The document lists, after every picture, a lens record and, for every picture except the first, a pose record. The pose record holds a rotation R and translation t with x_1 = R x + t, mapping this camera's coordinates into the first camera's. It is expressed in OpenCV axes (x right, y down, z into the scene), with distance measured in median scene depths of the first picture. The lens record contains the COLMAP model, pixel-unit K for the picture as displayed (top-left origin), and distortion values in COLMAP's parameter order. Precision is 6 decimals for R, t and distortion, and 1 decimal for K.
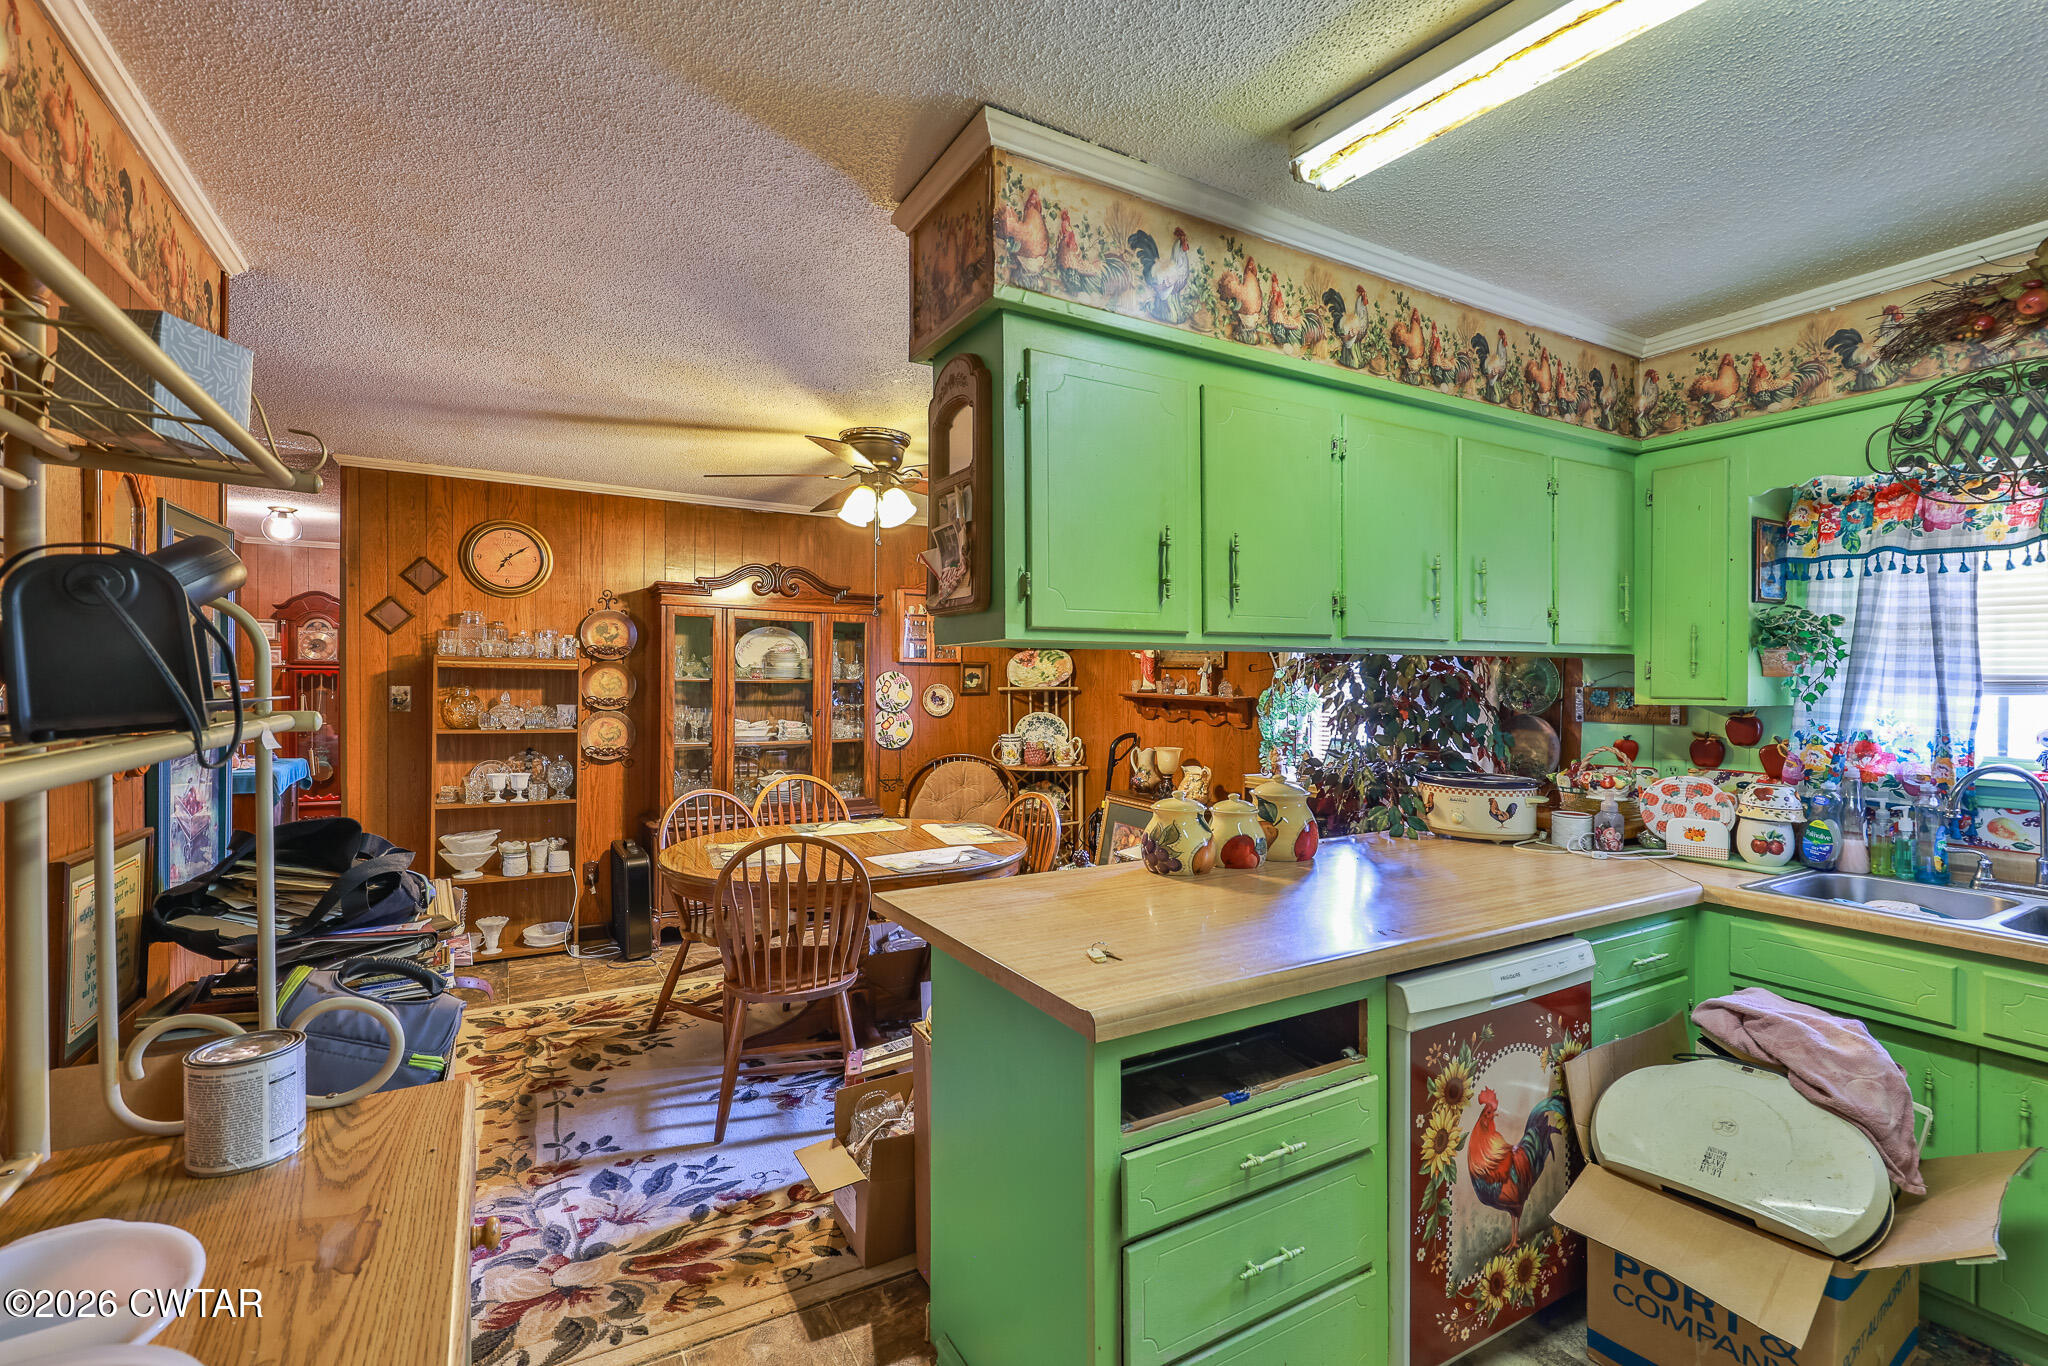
lens RADIAL K [[888.7, 0, 1020.5], [0, 888.7, 682.8], [0, 0, 1]] dist [0.000727, -0.000131]
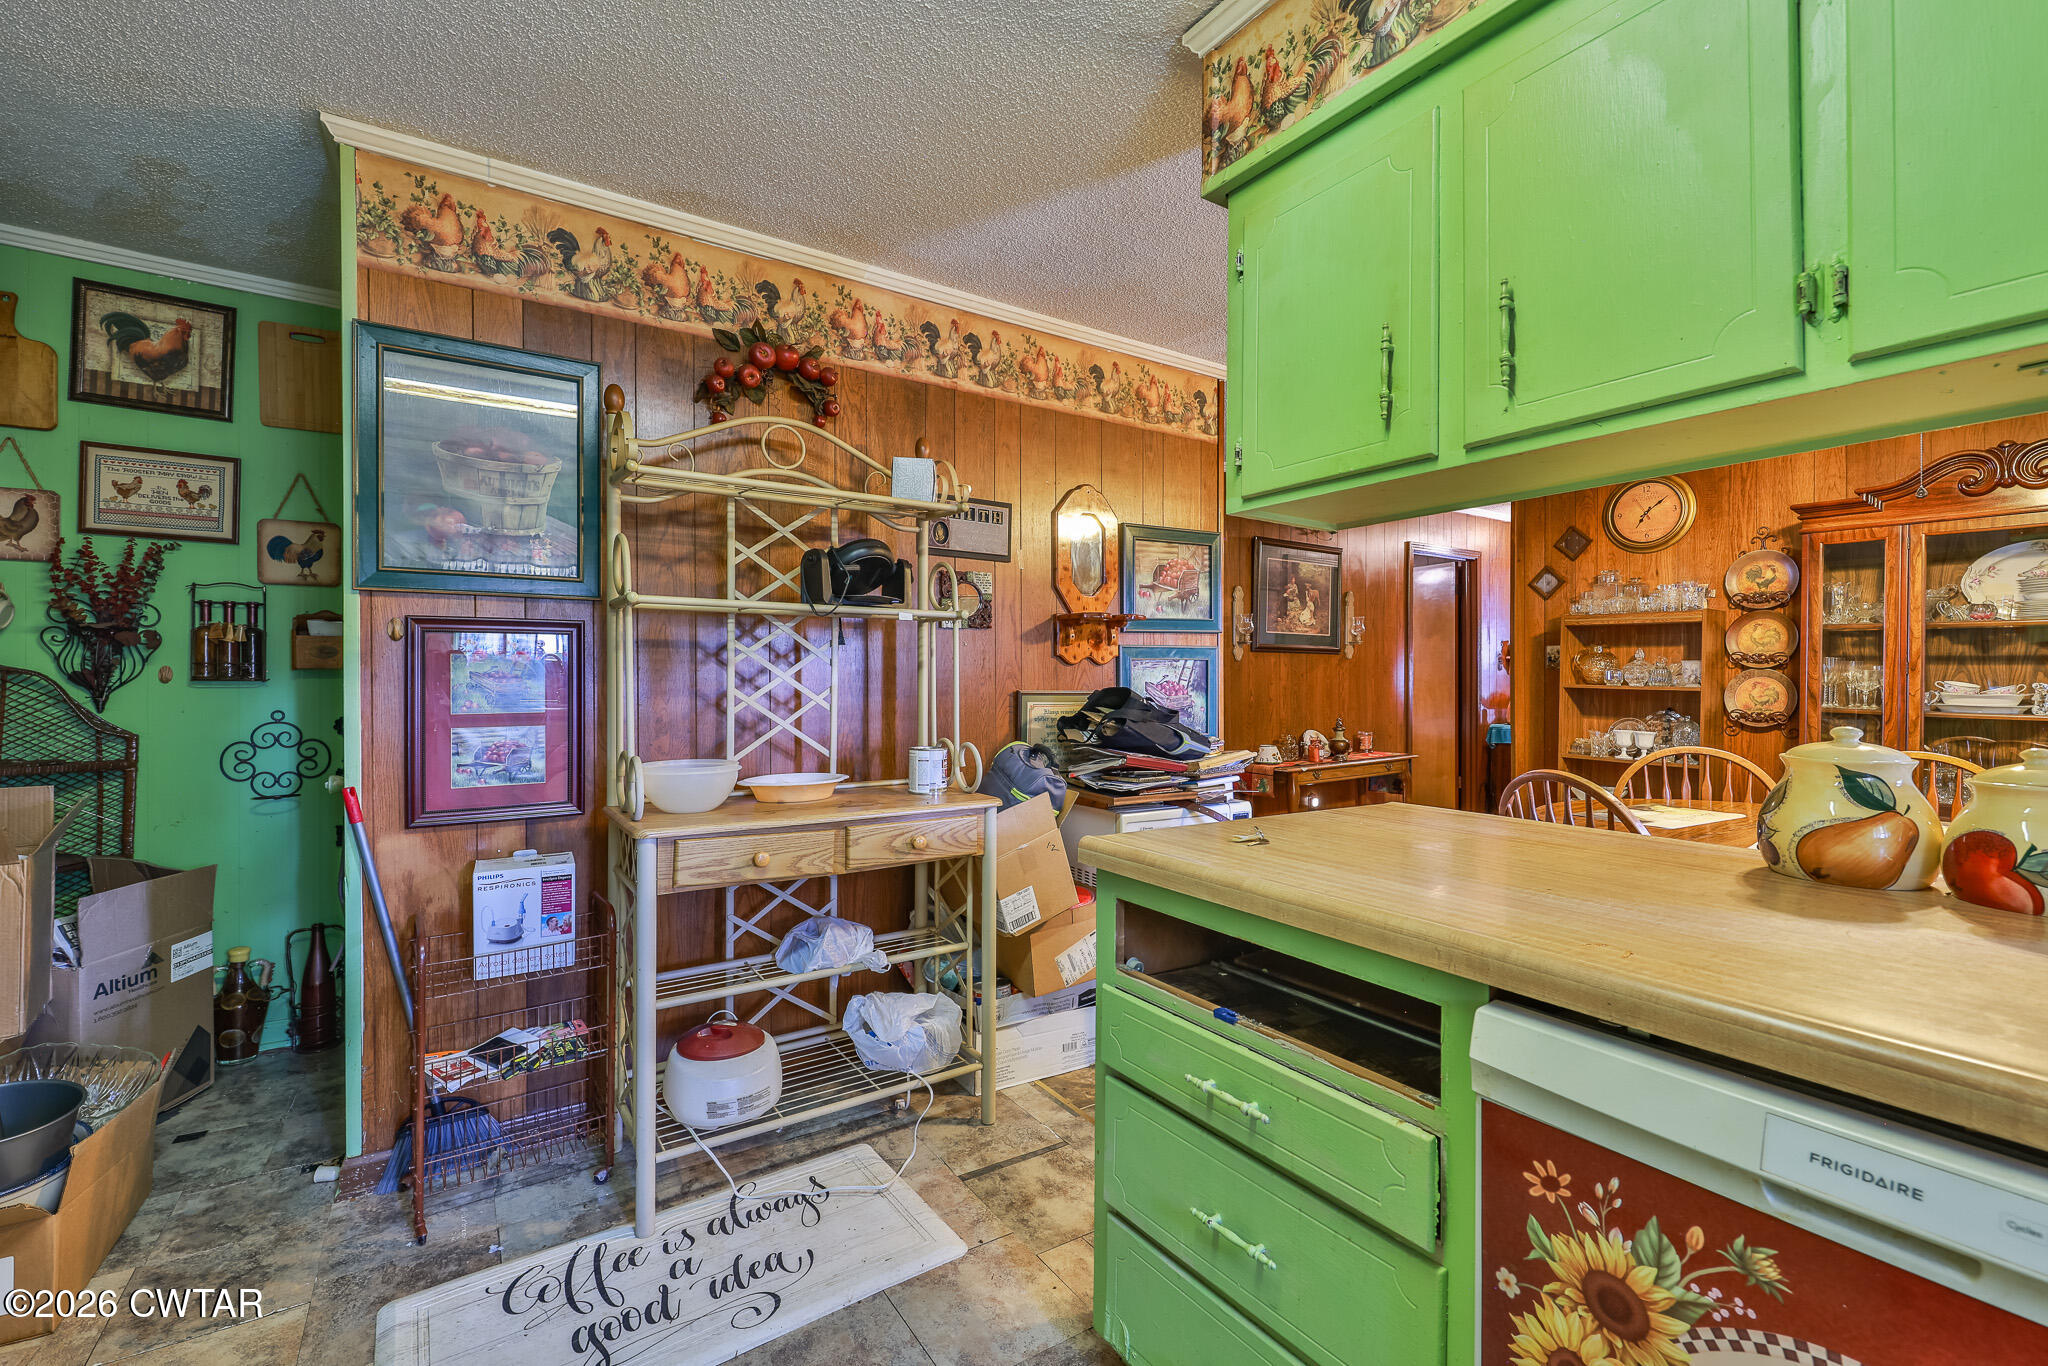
lens RADIAL K [[888.7, 0, 1026.5], [0, 888.7, 677.9], [0, 0, 1]] dist [0.000727, -0.000131]
pose [[0.073770, -0.003825, -0.997268, 0.351103], [-0.006953, 0.999966, -0.004350, 0.051290], [0.997251, 0.007254, 0.073741, 0.248186]]
